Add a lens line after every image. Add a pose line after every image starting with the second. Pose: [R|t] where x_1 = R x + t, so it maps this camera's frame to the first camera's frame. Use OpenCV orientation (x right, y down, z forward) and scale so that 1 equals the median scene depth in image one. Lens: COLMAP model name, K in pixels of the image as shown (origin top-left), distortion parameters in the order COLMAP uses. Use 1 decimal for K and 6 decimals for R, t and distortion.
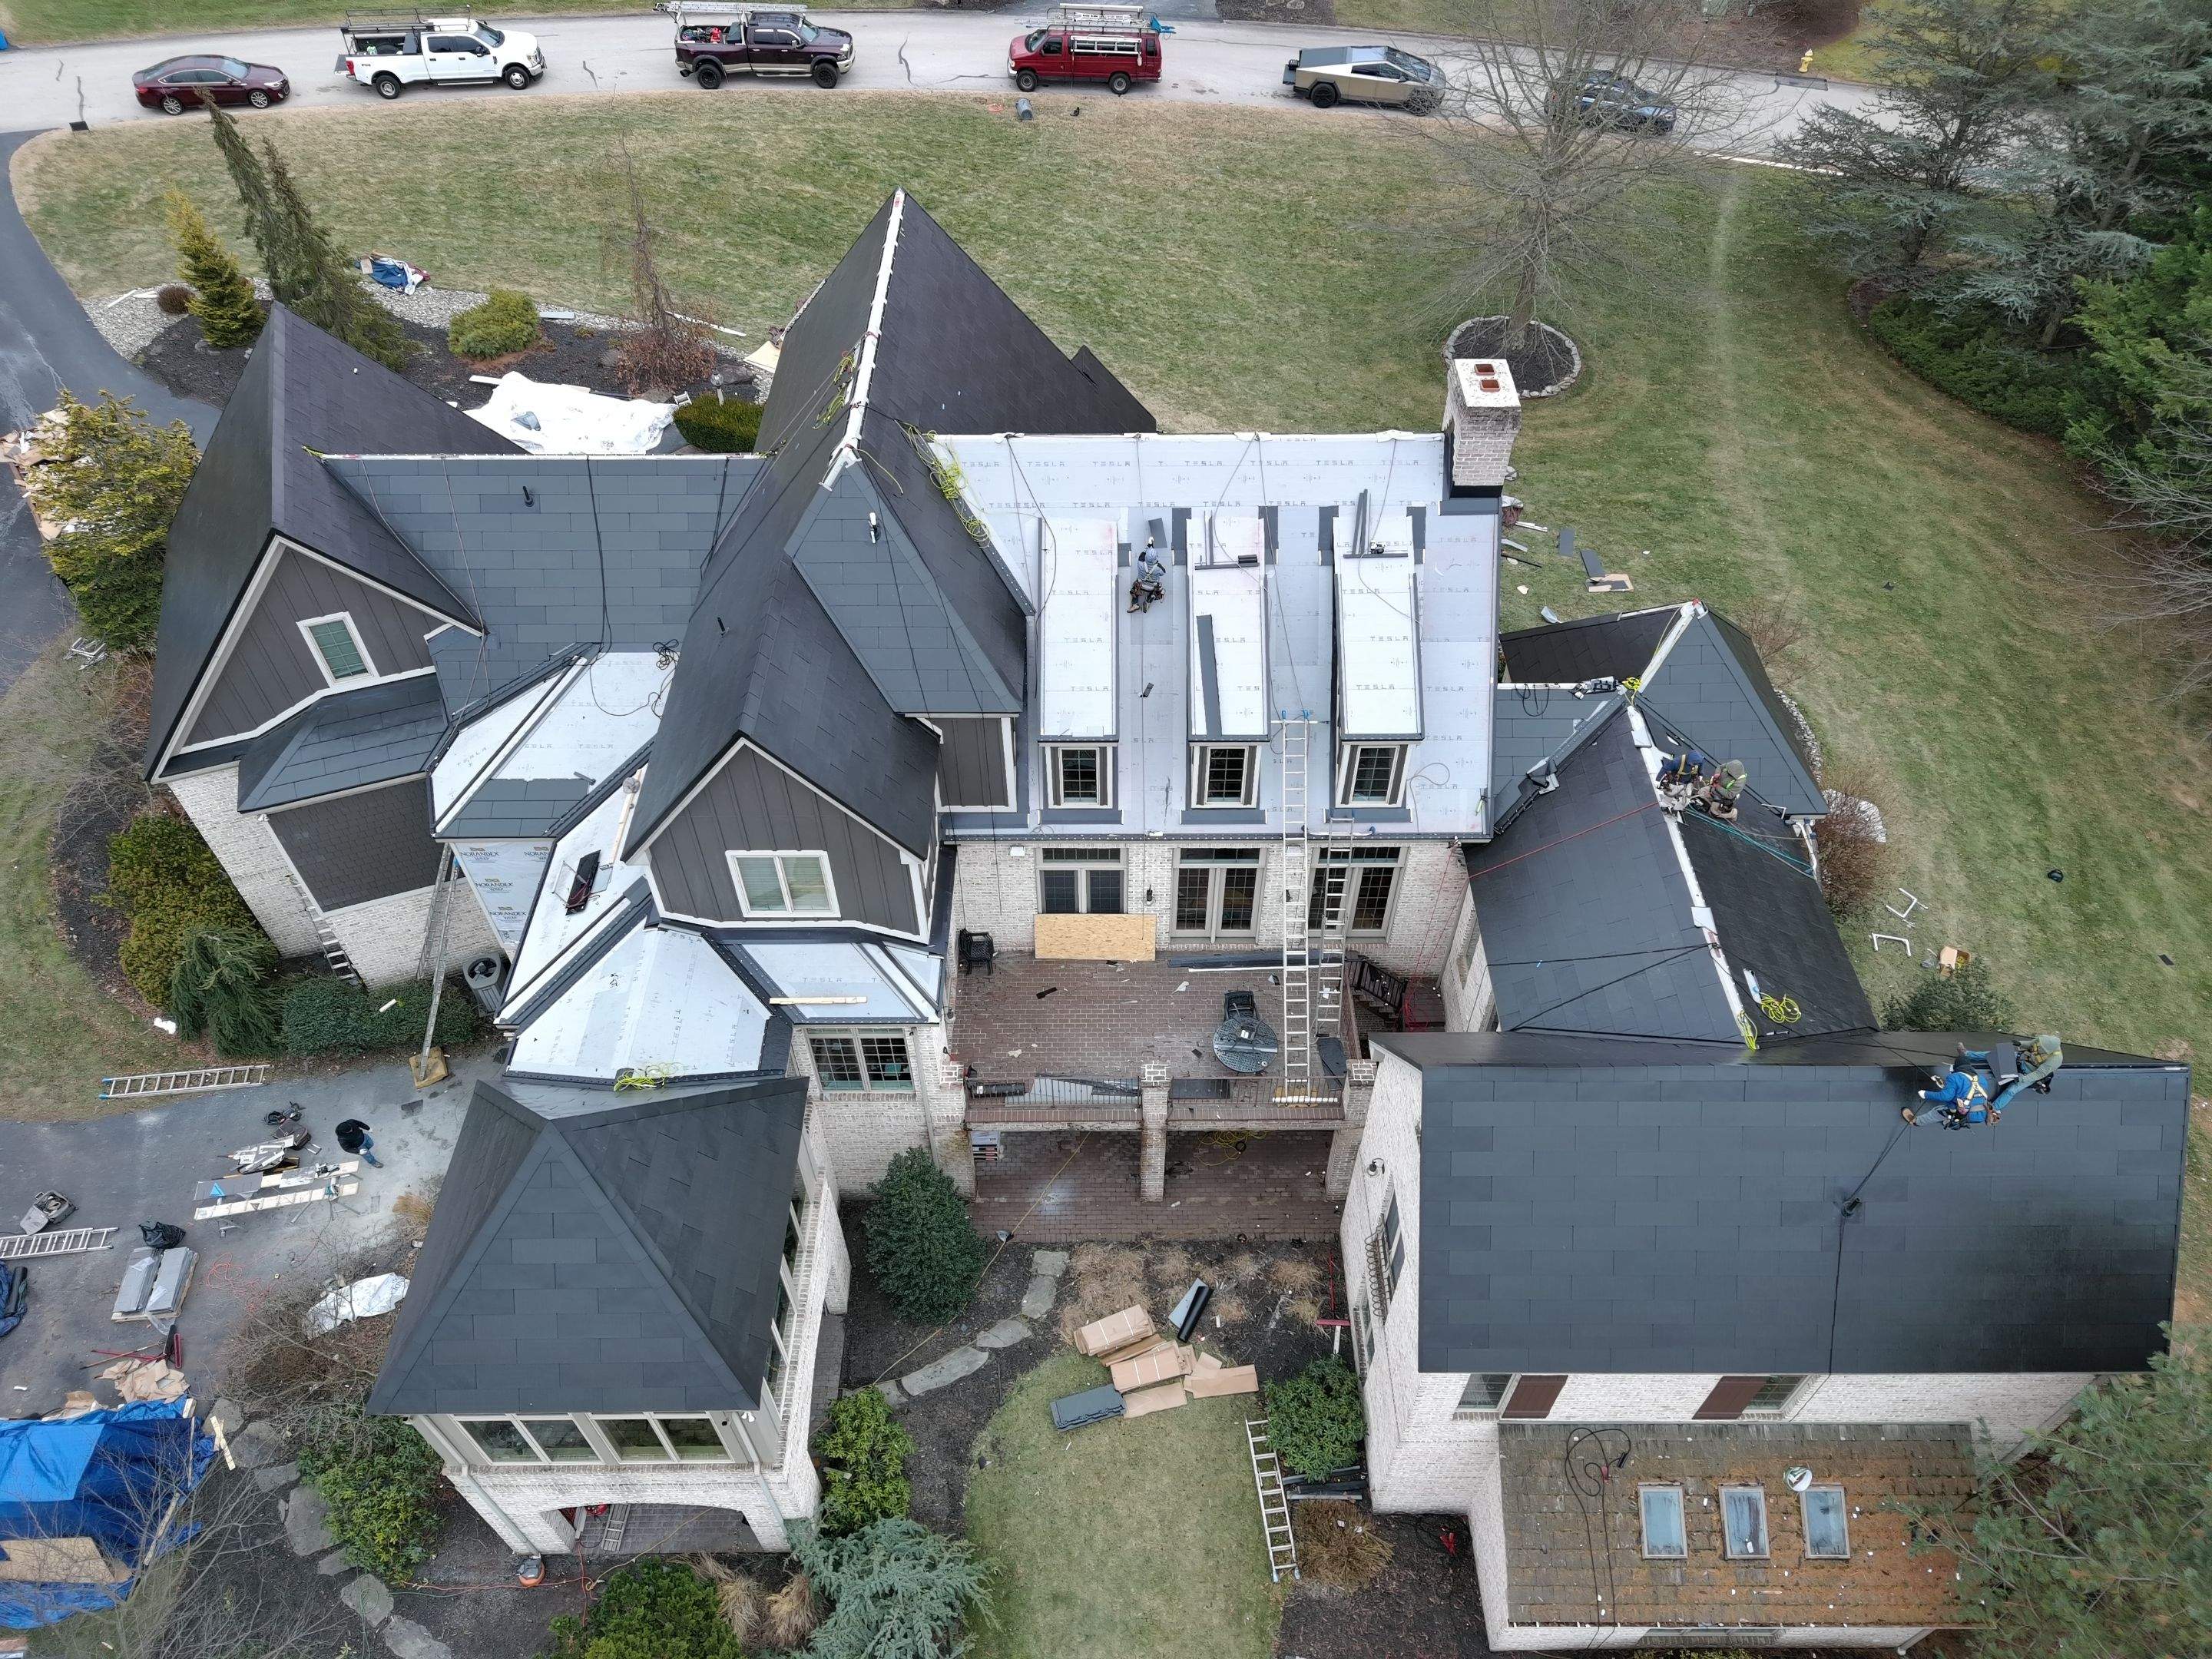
lens RADIAL K [[1487.8, 0, 1100.6], [0, 1487.8, 820.5], [0, 0, 1]] dist [0.033416, -0.028550]
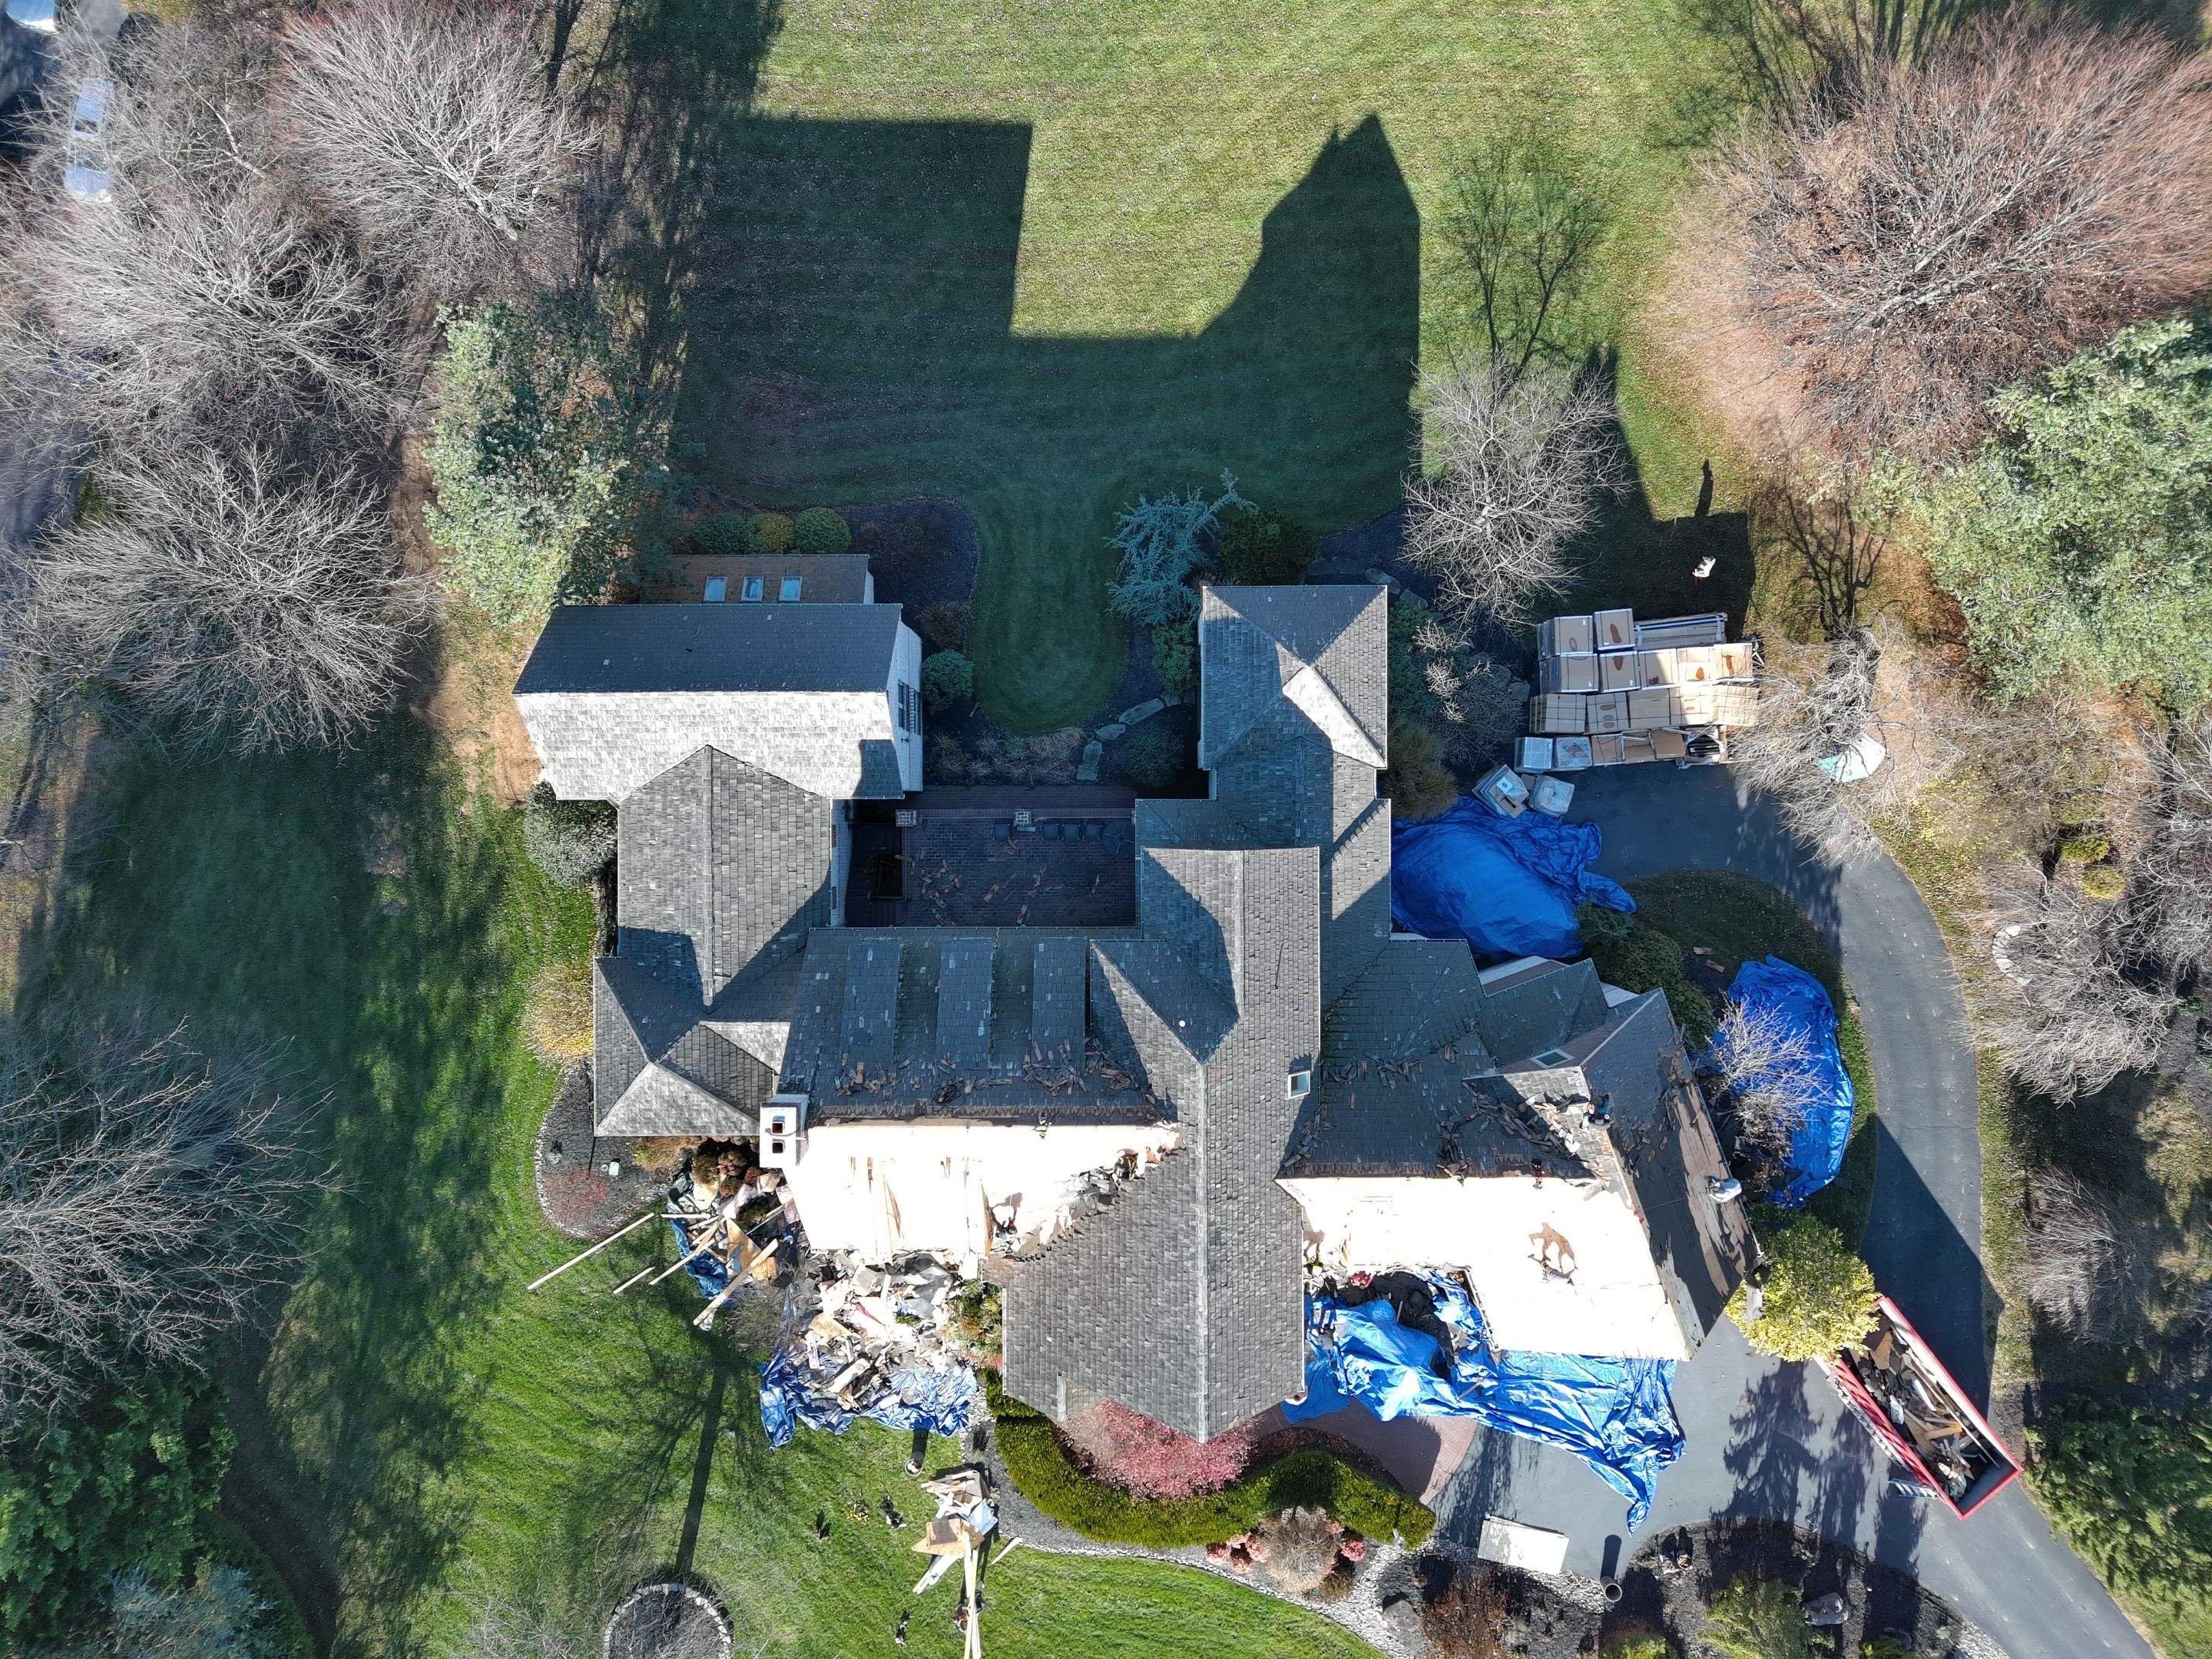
lens RADIAL K [[1487.8, 0, 1112.4], [0, 1487.8, 816.7], [0, 0, 1]] dist [0.033416, -0.028550]
pose [[-0.999979, 0.003290, 0.005590, -0.076422], [0.001355, -0.736818, 0.676090, -0.976651], [0.006343, 0.676084, 0.736798, -0.281646]]
